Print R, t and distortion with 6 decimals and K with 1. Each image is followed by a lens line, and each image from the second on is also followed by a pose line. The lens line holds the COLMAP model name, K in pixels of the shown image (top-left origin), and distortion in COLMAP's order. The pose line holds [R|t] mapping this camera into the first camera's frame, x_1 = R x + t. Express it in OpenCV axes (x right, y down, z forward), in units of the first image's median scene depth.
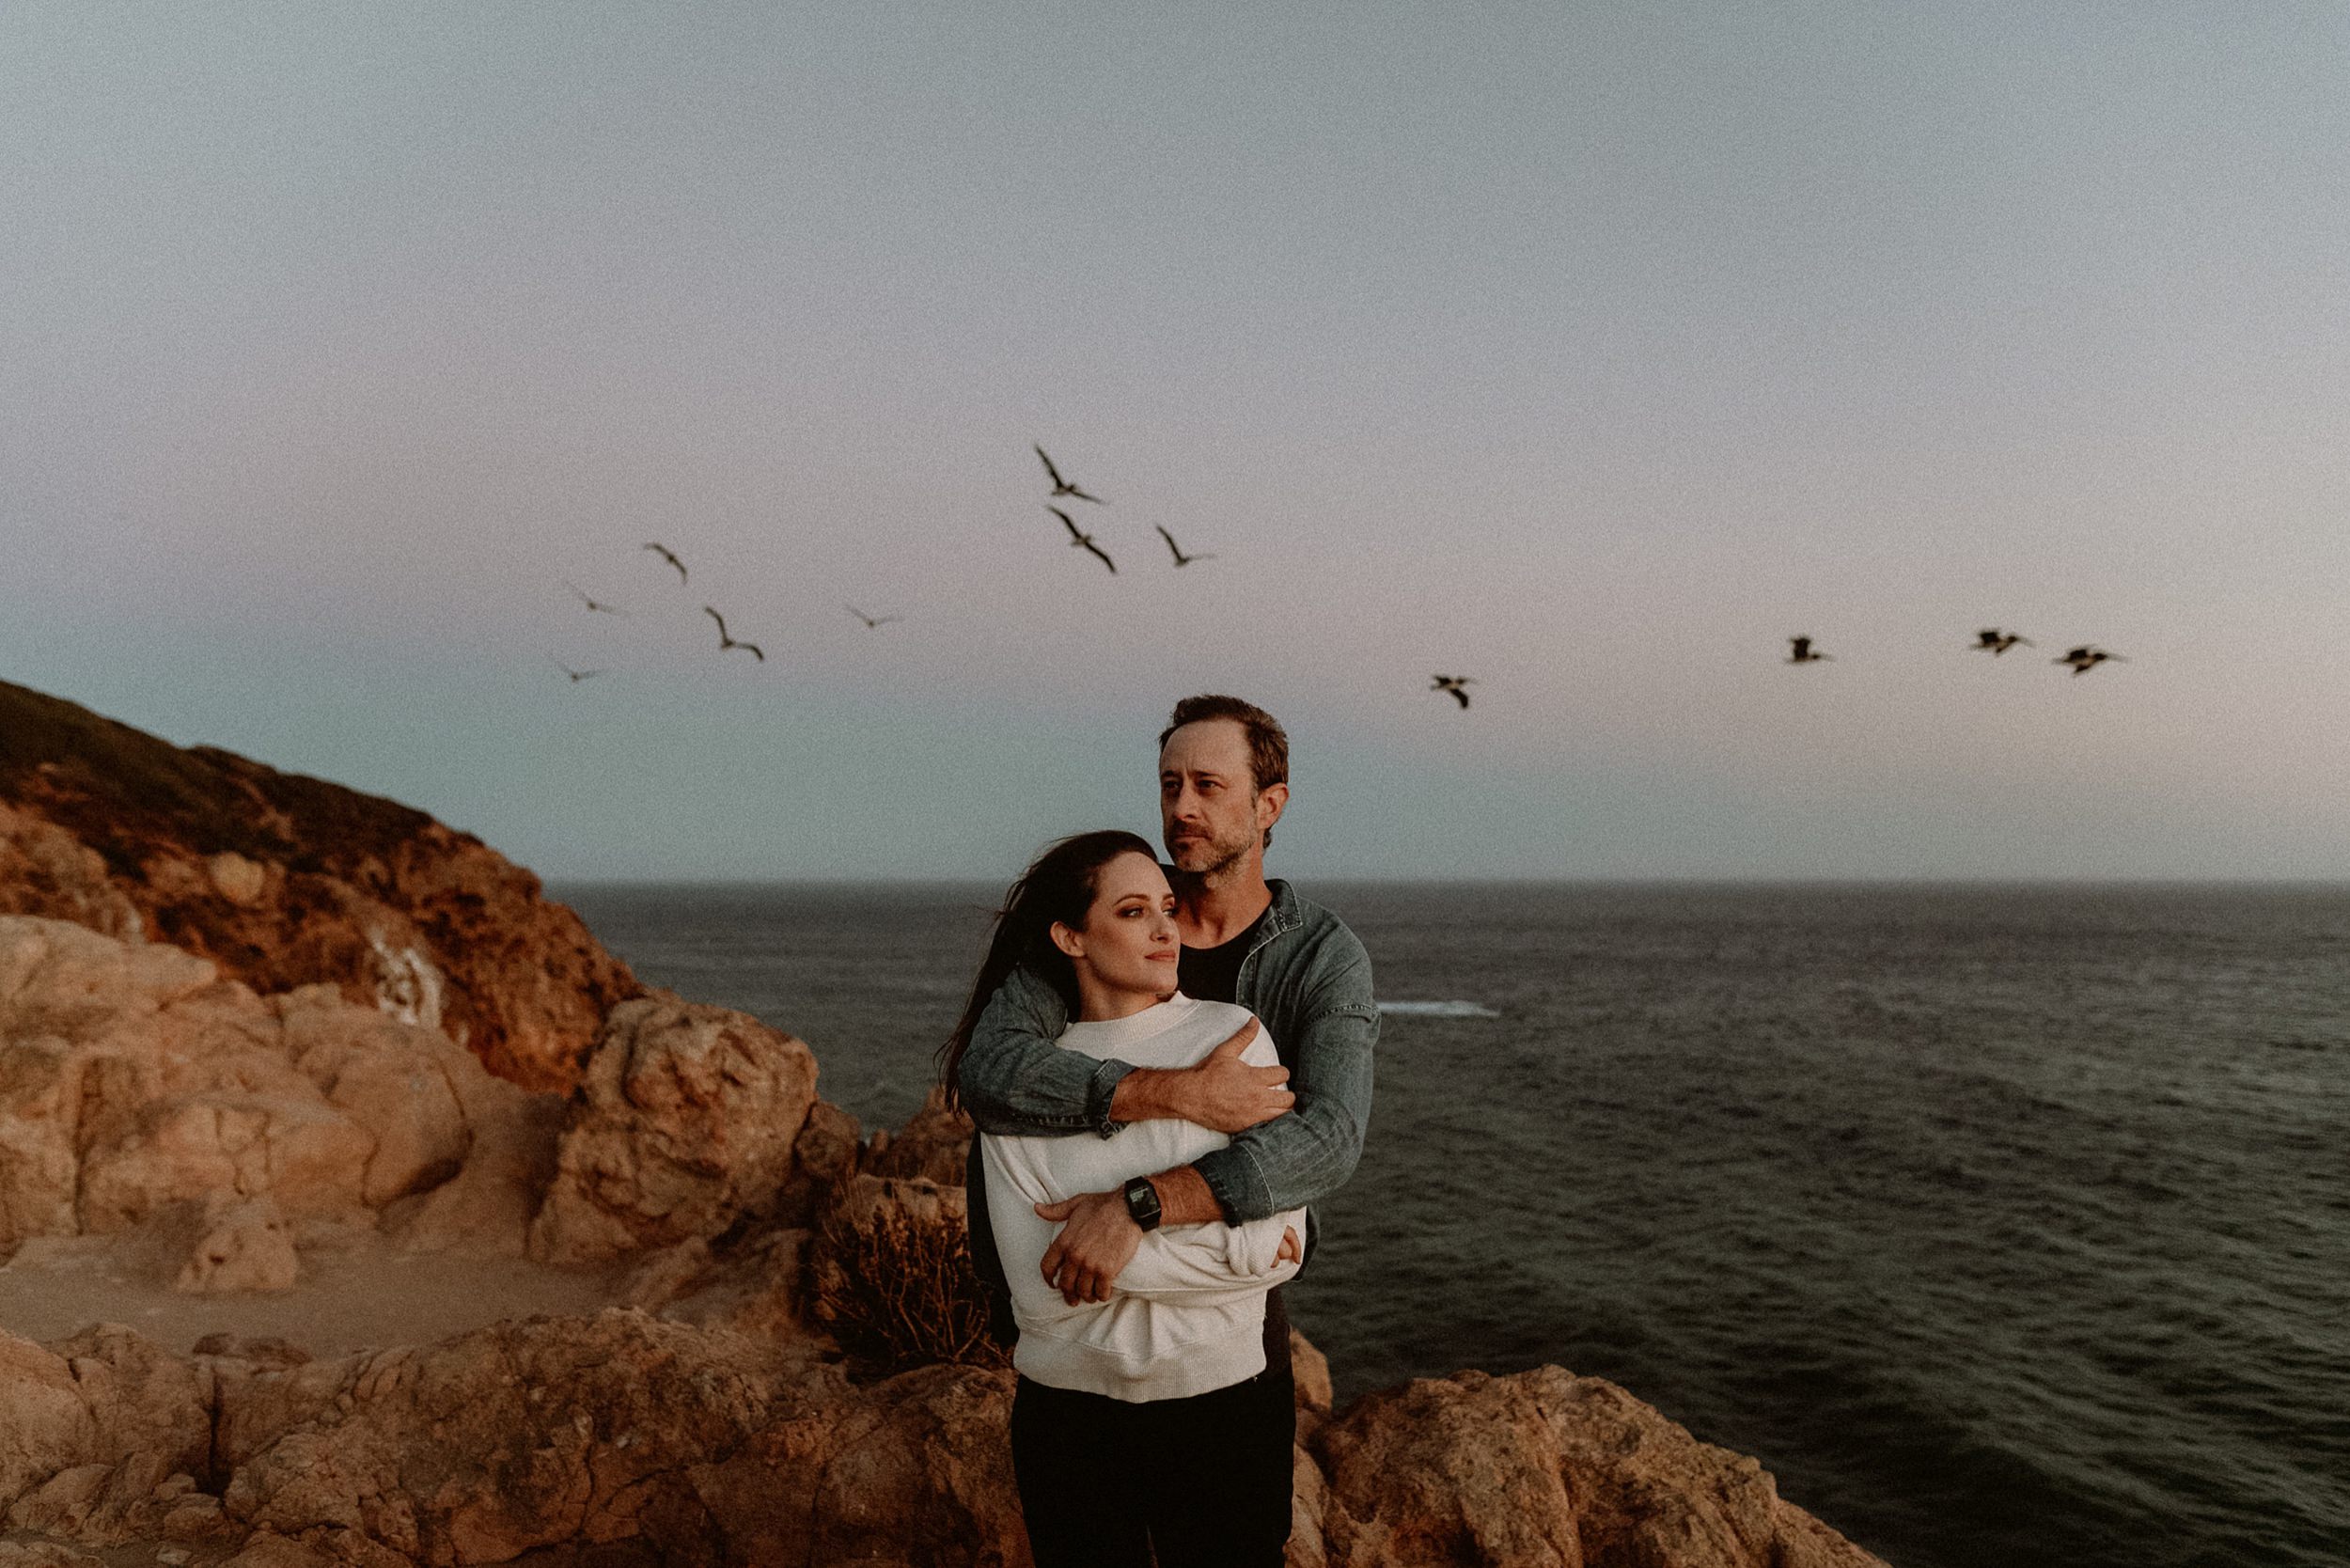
lens RADIAL K [[2133.3, 0, 1175.0], [0, 2133.3, 784.0], [0, 0, 1]] dist [-0.002911, 0.010365]
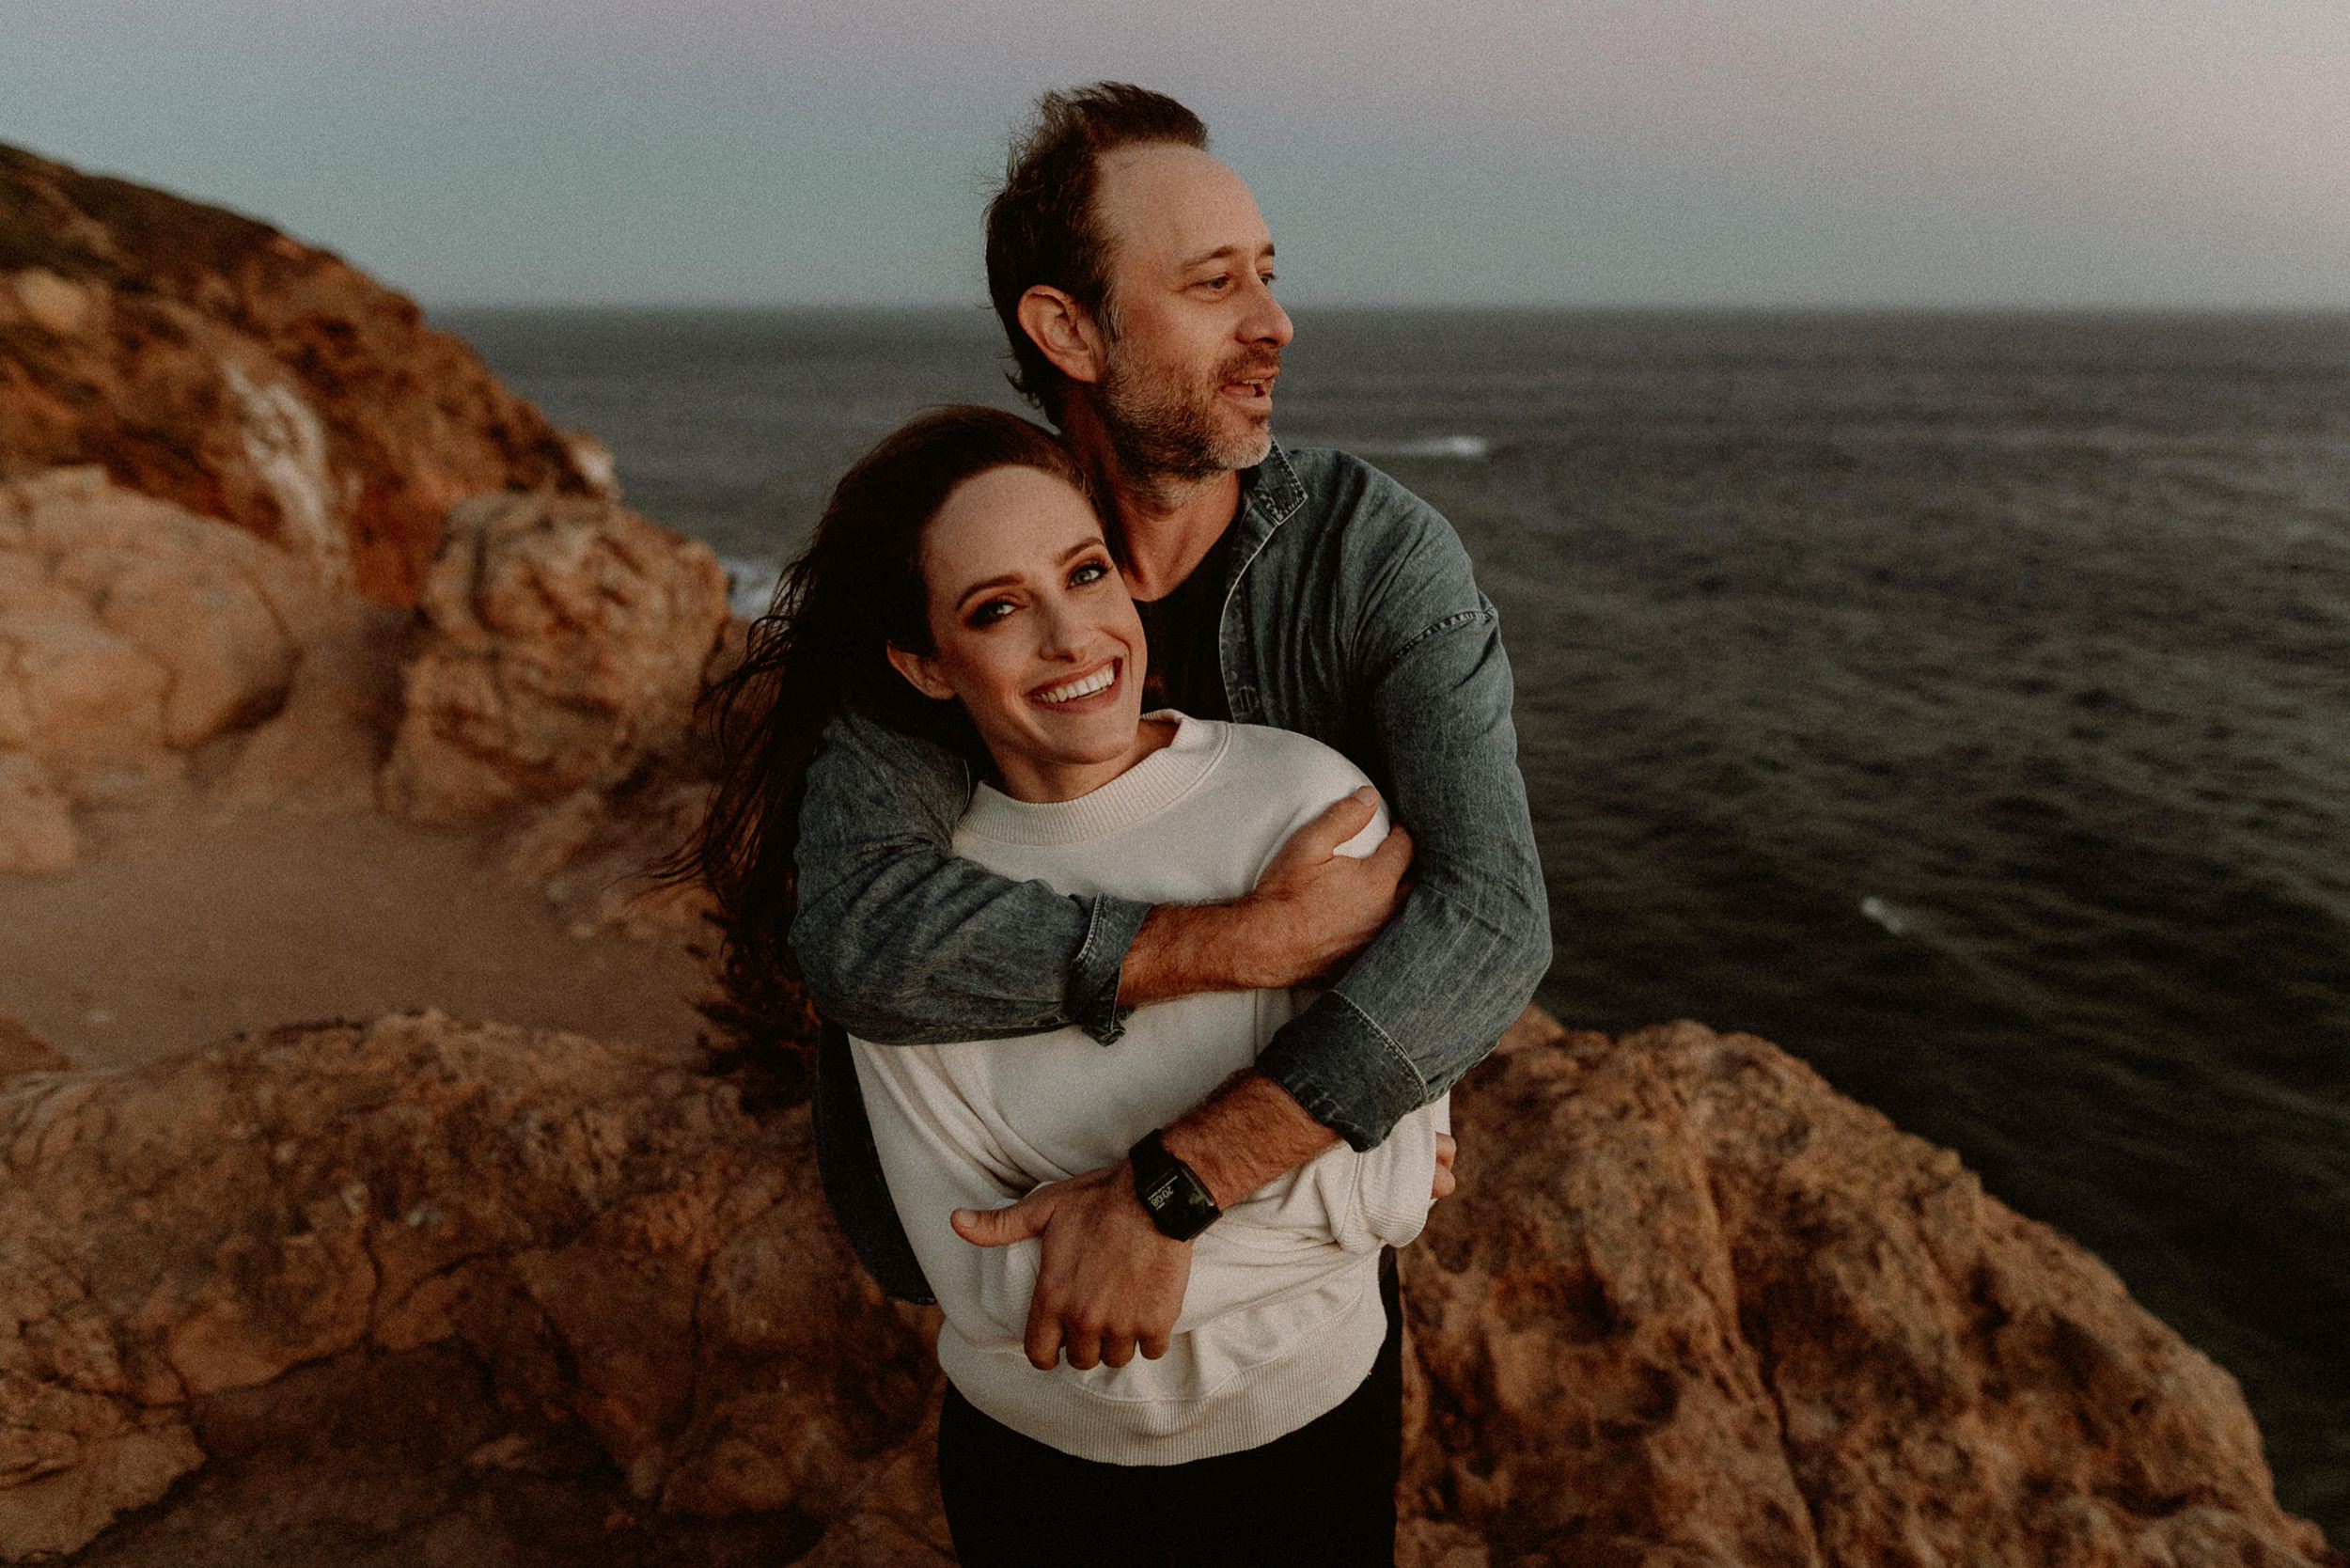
lens RADIAL K [[1998.2, 0, 1265.3], [0, 1998.2, 840.5], [0, 0, 1]] dist [0.004401, -0.004485]
pose [[0.998188, -0.013479, 0.058636, -0.016791], [-0.005713, 0.948944, 0.315393, -0.016537], [-0.059893, -0.315156, 0.947148, 0.380269]]
